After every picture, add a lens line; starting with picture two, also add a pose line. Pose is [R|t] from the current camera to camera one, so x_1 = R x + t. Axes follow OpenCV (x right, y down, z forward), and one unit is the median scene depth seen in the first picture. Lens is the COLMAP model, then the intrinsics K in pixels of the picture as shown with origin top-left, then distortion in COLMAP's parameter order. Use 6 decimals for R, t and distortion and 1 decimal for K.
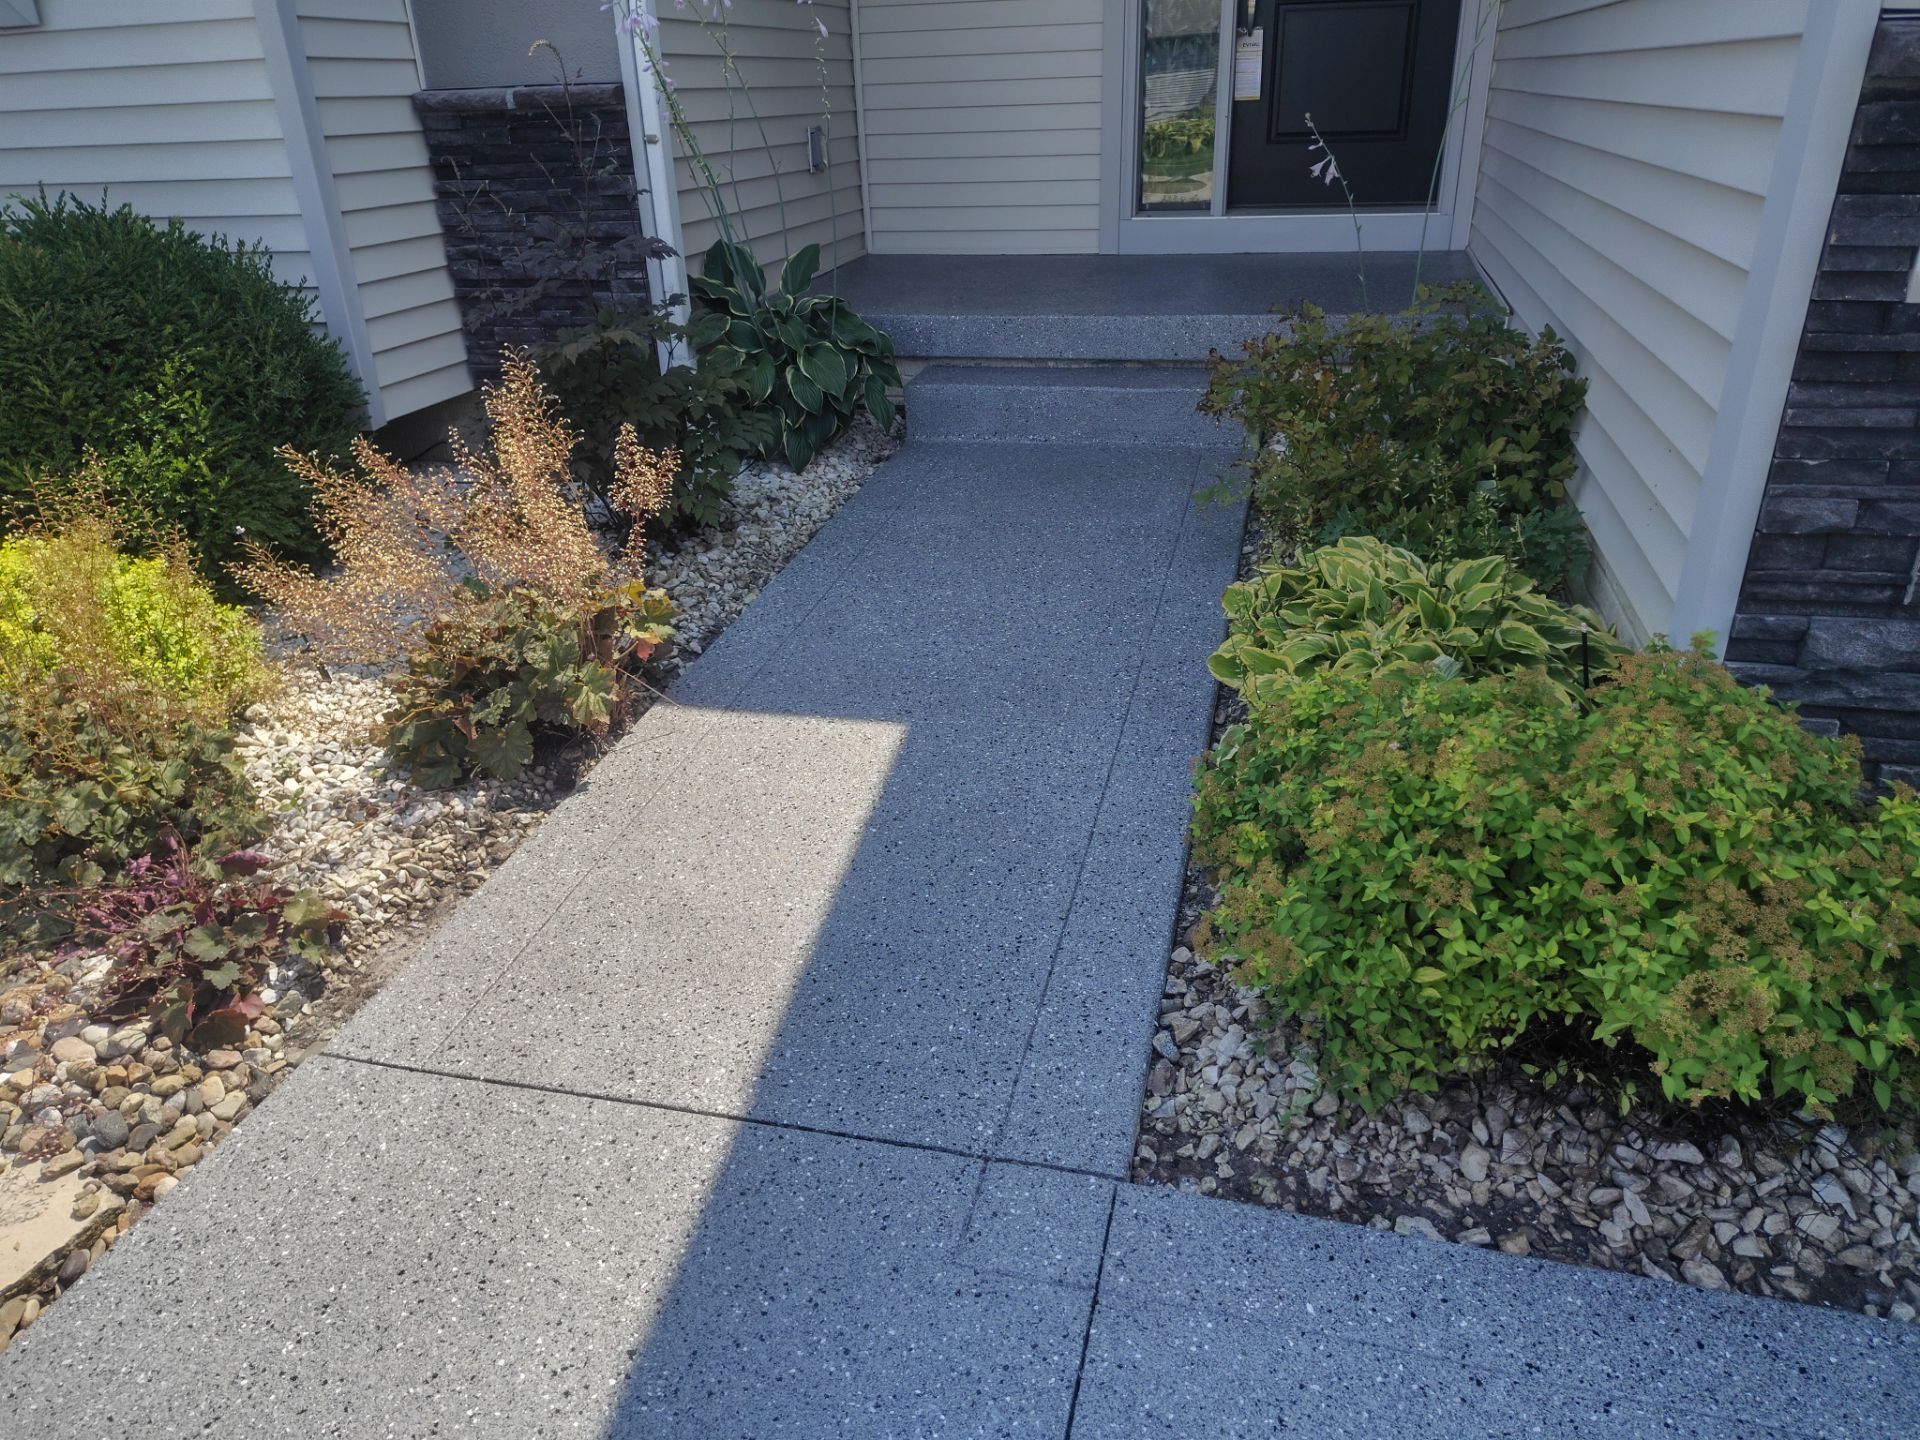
lens RADIAL K [[1341.0, 0, 960.0], [0, 1341.0, 720.0], [0, 0, 1]] dist [0.053353, -0.069706]
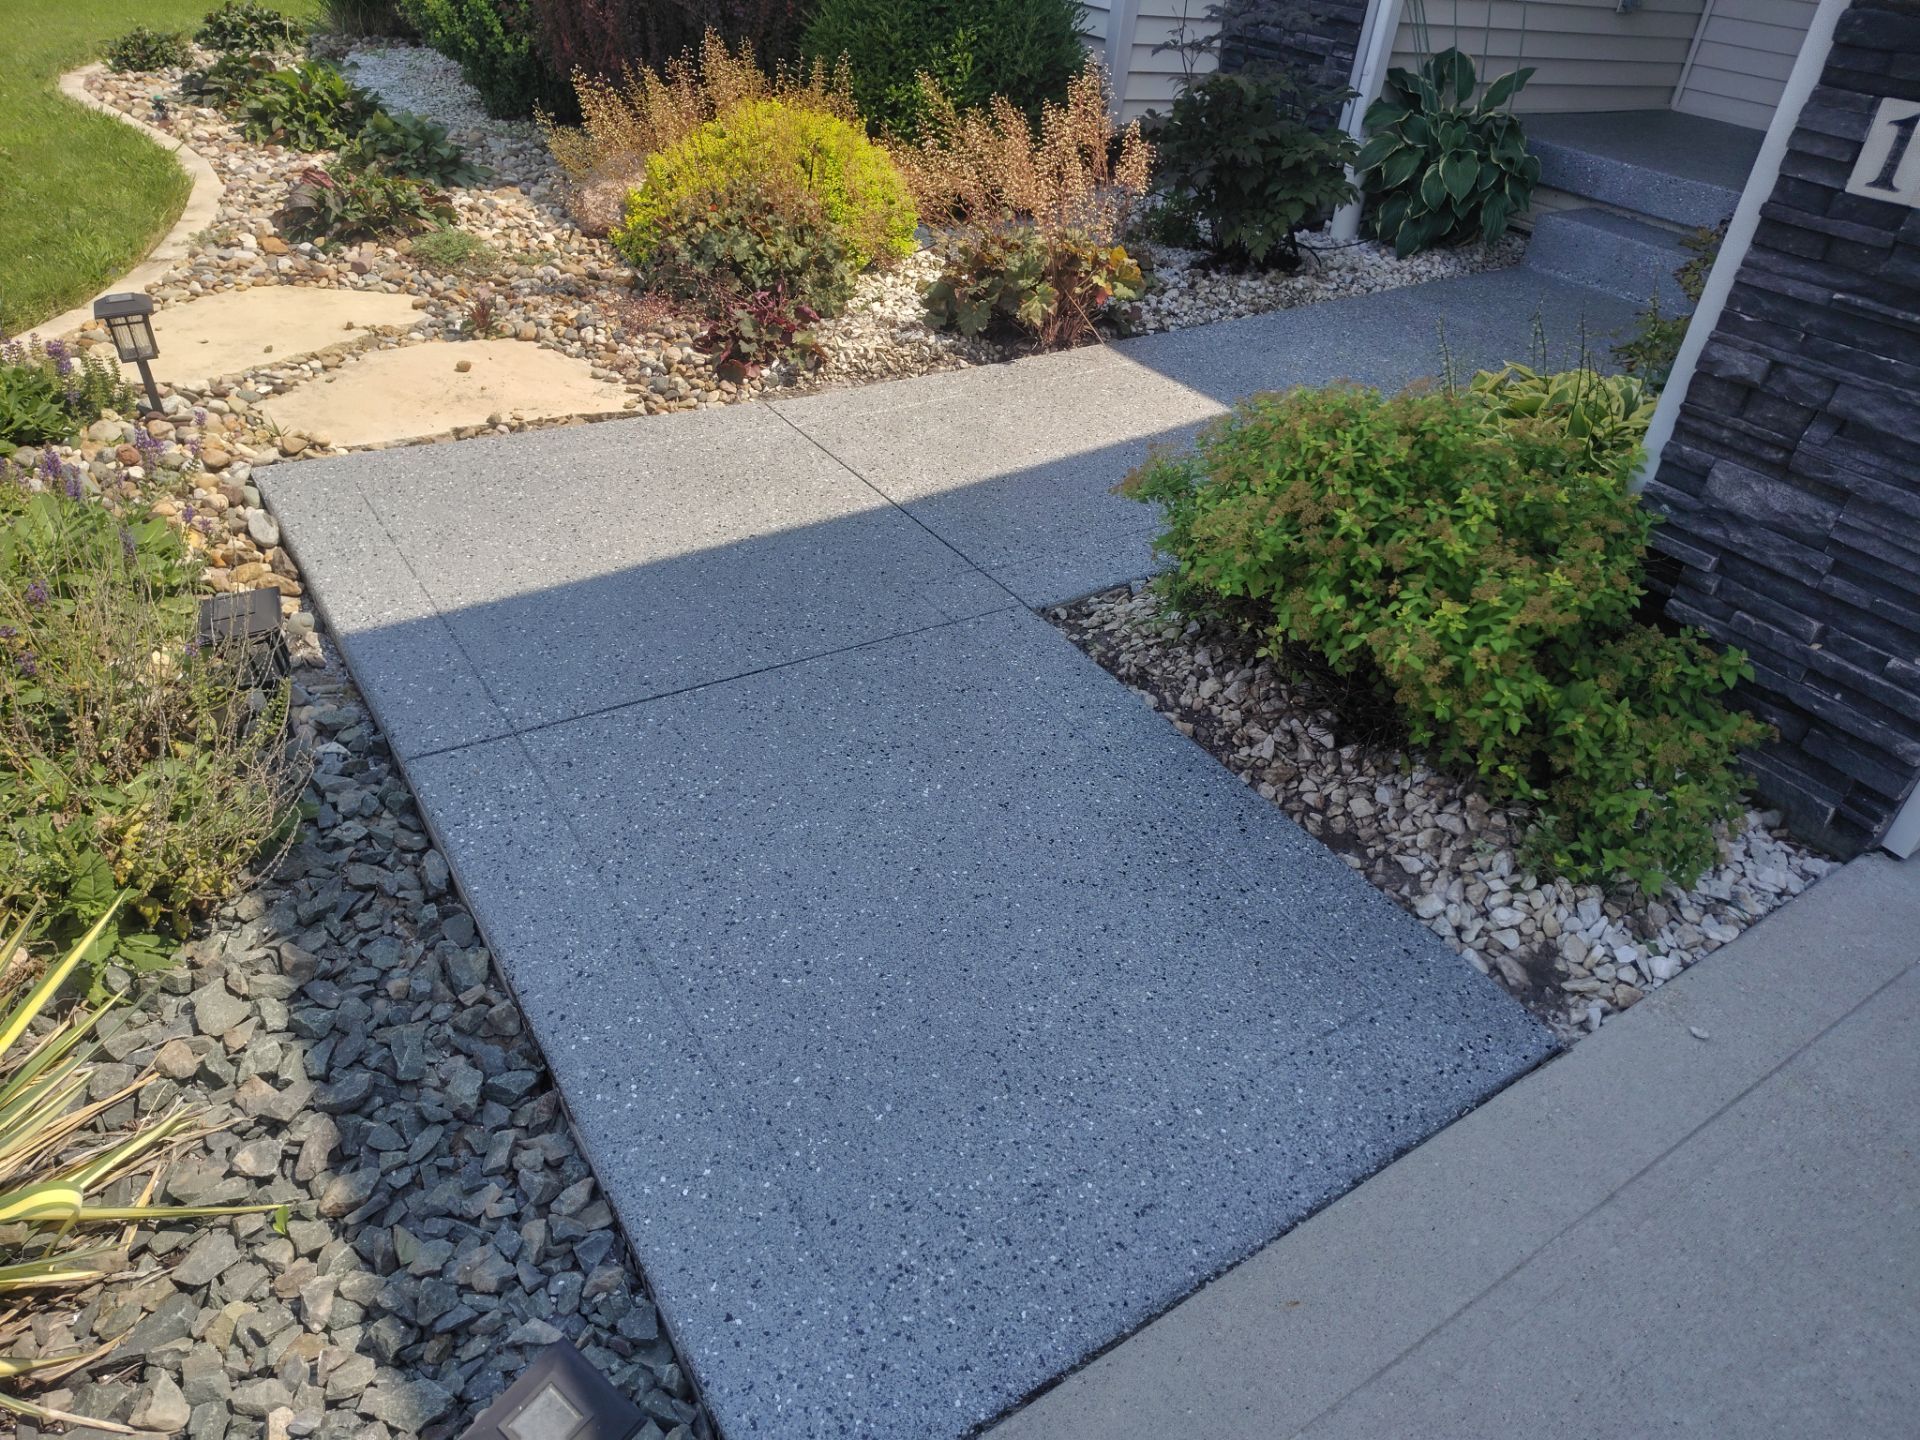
lens RADIAL K [[1341.0, 0, 960.0], [0, 1341.0, 720.0], [0, 0, 1]] dist [0.053353, -0.069706]
pose [[0.732299, 0.456105, -0.505675, 0.767949], [-0.398314, 0.889177, 0.225191, 0.111566], [0.552345, 0.036510, 0.832816, -0.302524]]
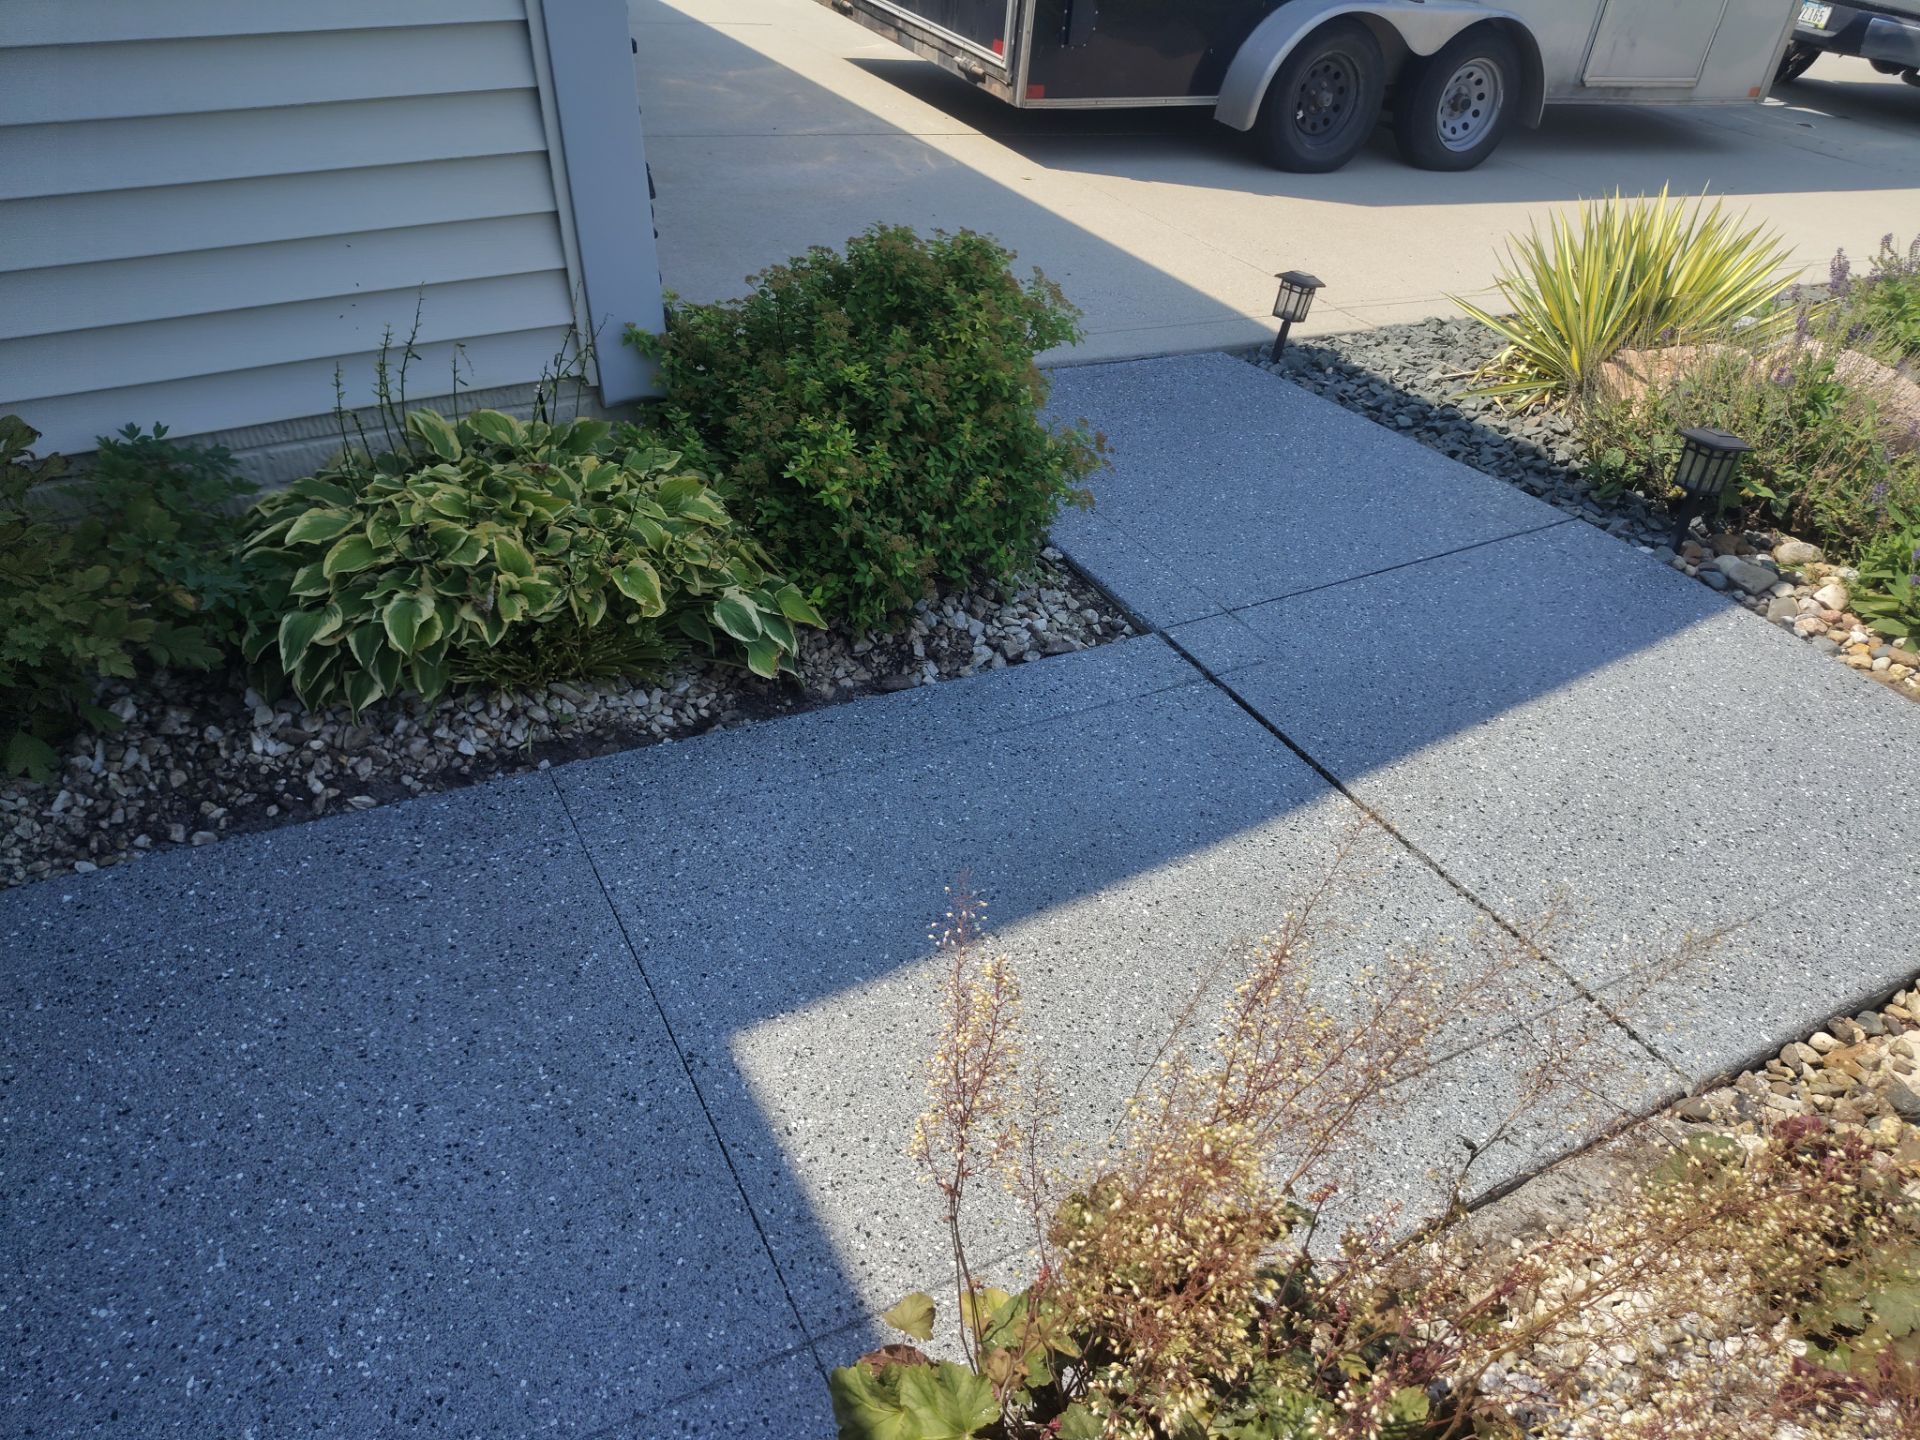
lens RADIAL K [[1341.0, 0, 960.0], [0, 1341.0, 720.0], [0, 0, 1]] dist [0.053353, -0.069706]
pose [[-0.685859, -0.400266, 0.607770, -0.579378], [0.315886, 0.588627, 0.744133, -0.689910], [-0.655601, 0.702357, -0.277277, 1.355498]]
